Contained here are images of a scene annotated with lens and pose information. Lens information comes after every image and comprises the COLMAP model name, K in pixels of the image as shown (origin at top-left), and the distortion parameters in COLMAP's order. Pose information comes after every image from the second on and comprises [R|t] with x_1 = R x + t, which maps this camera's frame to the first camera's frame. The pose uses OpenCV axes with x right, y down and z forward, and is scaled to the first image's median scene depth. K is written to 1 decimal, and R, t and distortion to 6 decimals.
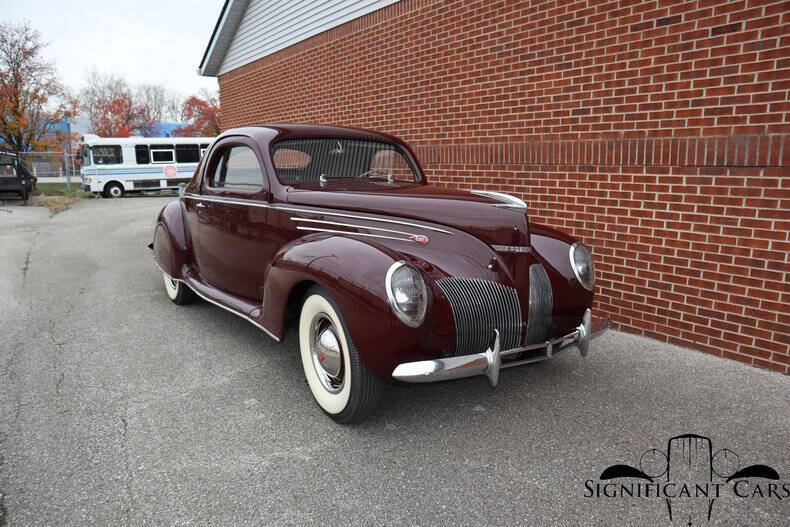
lens RADIAL K [[558.5, 0, 387.1], [0, 558.5, 260.4], [0, 0, 1]] dist [-0.113711, 0.079964]
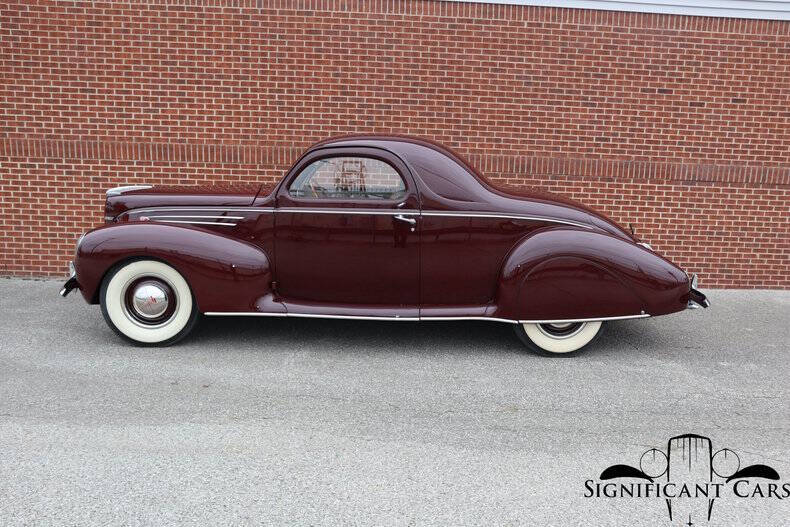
lens RADIAL K [[615.7, 0, 401.7], [0, 615.7, 258.8], [0, 0, 1]] dist [-0.095808, 0.096201]
pose [[0.522471, -0.114938, 0.844875, -1.263933], [0.110404, 0.991651, 0.066632, -0.125759], [-0.845479, 0.058464, 0.530799, 0.613313]]
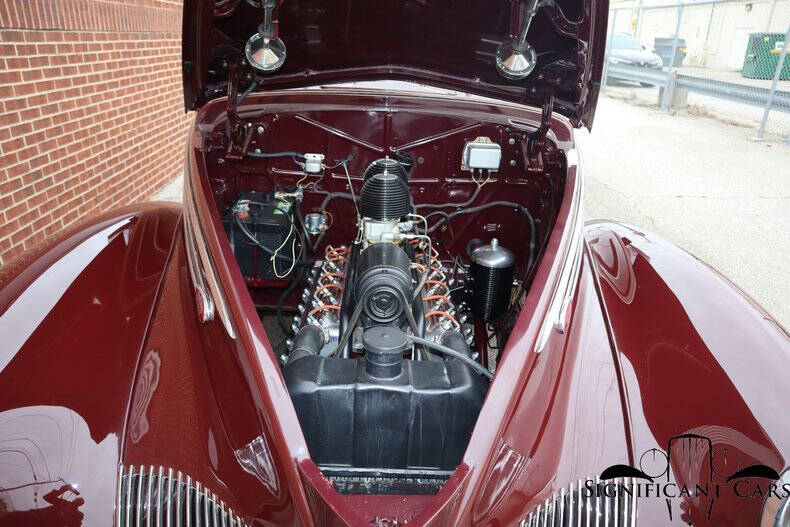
lens RADIAL K [[542.5, 0, 391.9], [0, 542.5, 264.1], [0, 0, 1]] dist [-0.116158, 0.073105]
pose [[-0.844432, -0.239554, 0.479112, -0.643579], [0.053550, 0.852196, 0.520475, -0.299891], [-0.532979, 0.465162, -0.706794, 1.711251]]
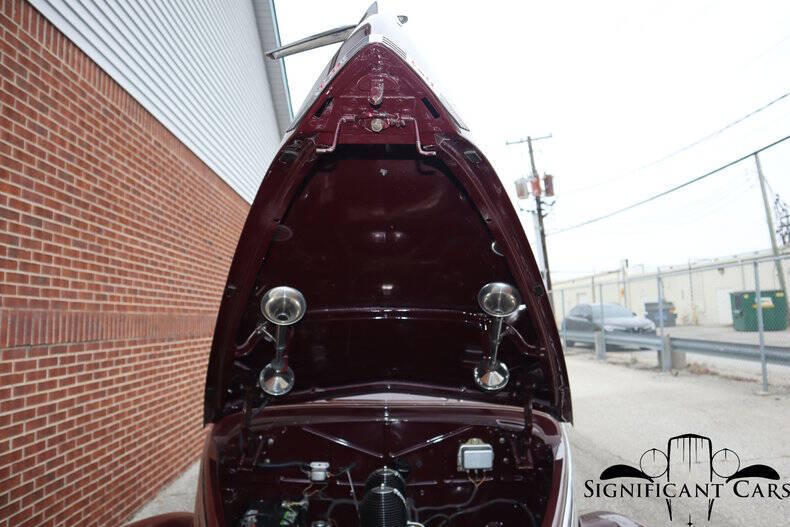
lens RADIAL K [[542.5, 0, 391.3], [0, 542.5, 266.3], [0, 0, 1]] dist [-0.116158, 0.073105]
pose [[-0.837442, 0.063853, 0.542783, -0.670198], [0.106937, 0.993099, 0.048161, -0.331004], [-0.535962, 0.098376, -0.838491, 1.730614]]
